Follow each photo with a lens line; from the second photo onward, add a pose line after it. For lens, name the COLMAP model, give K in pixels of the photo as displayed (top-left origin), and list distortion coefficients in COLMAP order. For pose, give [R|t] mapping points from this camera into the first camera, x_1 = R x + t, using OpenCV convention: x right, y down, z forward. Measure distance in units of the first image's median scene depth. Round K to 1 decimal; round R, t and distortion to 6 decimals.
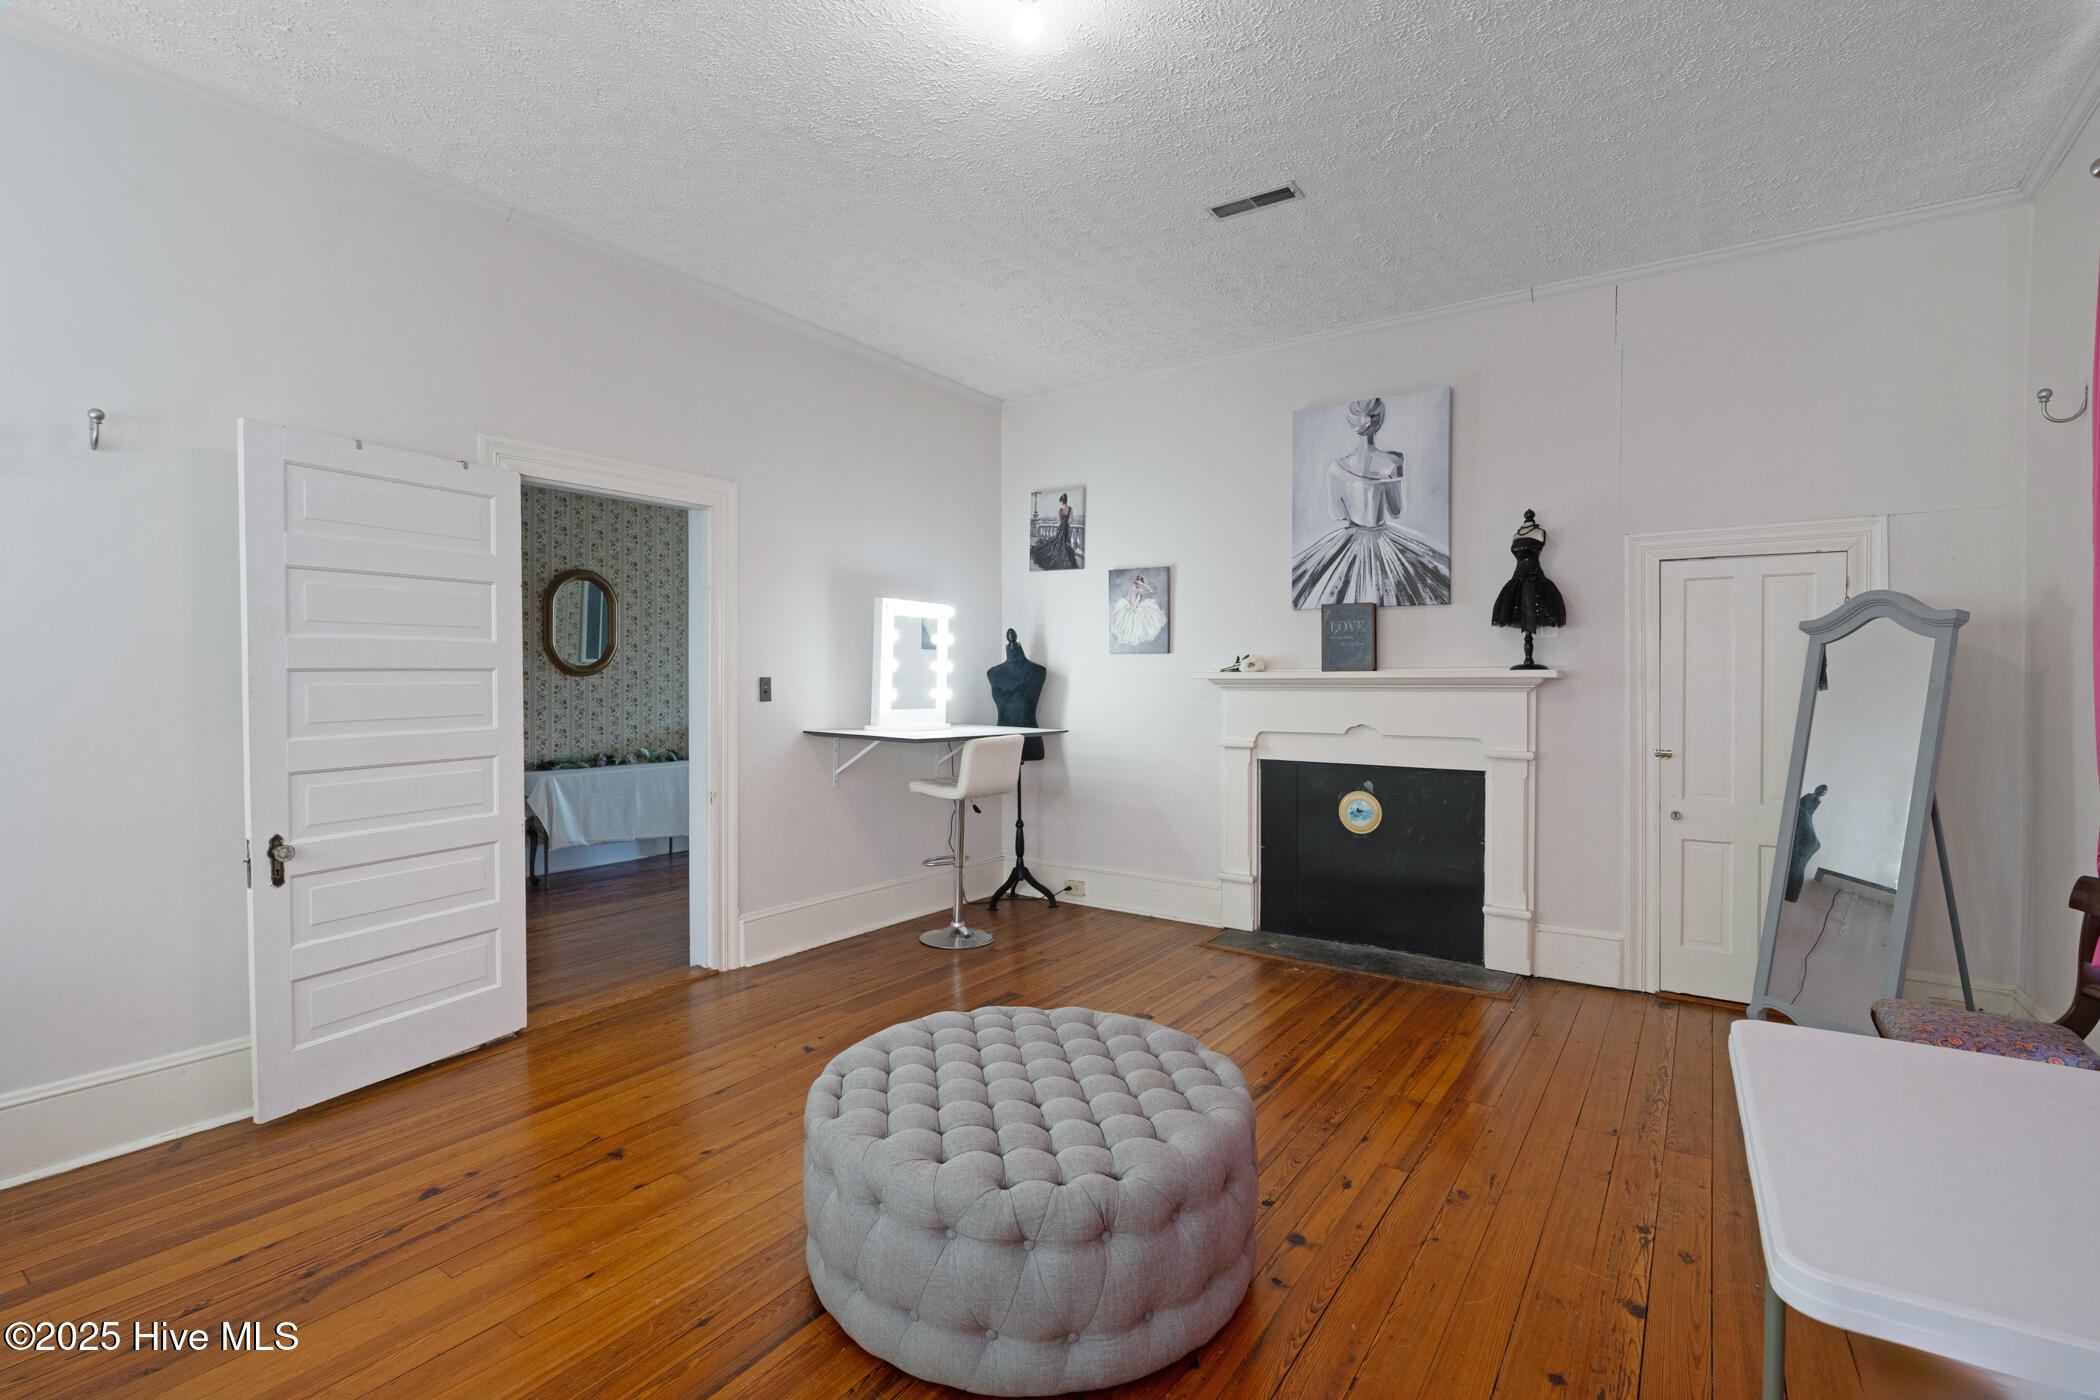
lens RADIAL K [[957.0, 0, 1050.3], [0, 957.0, 693.3], [0, 0, 1]] dist [0.001689, 0.000422]
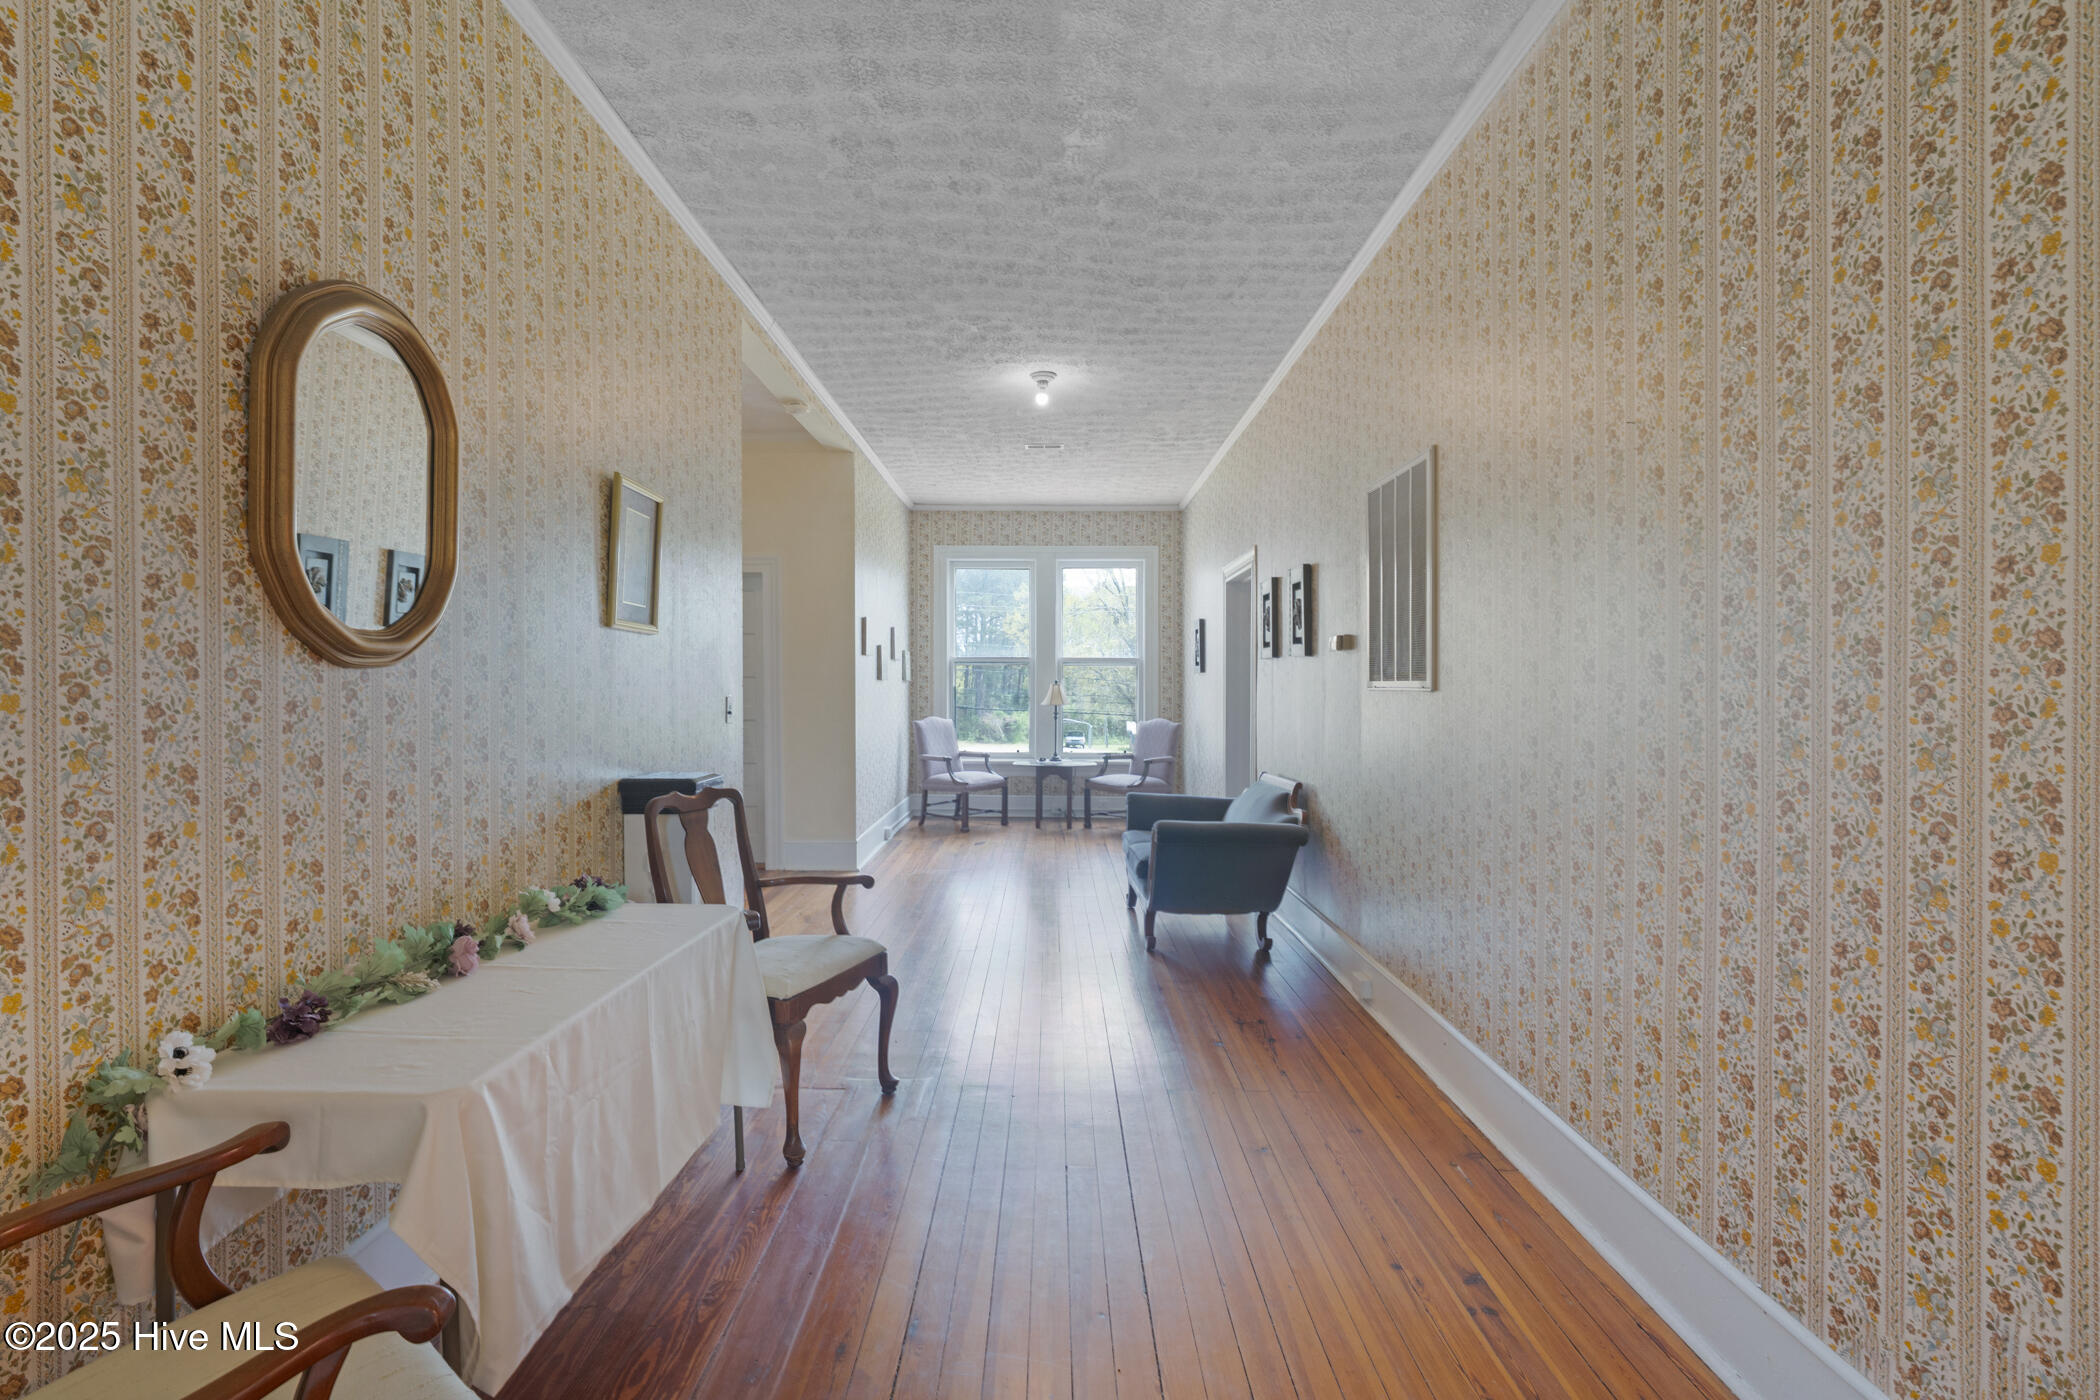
lens RADIAL K [[957.0, 0, 1048.5], [0, 957.0, 695.5], [0, 0, 1]] dist [0.001689, 0.000422]
pose [[0.825495, -0.004142, 0.564394, -0.494751], [0.007206, 0.999969, -0.003202, -0.007104], [-0.564363, 0.006710, 0.825499, 0.666169]]
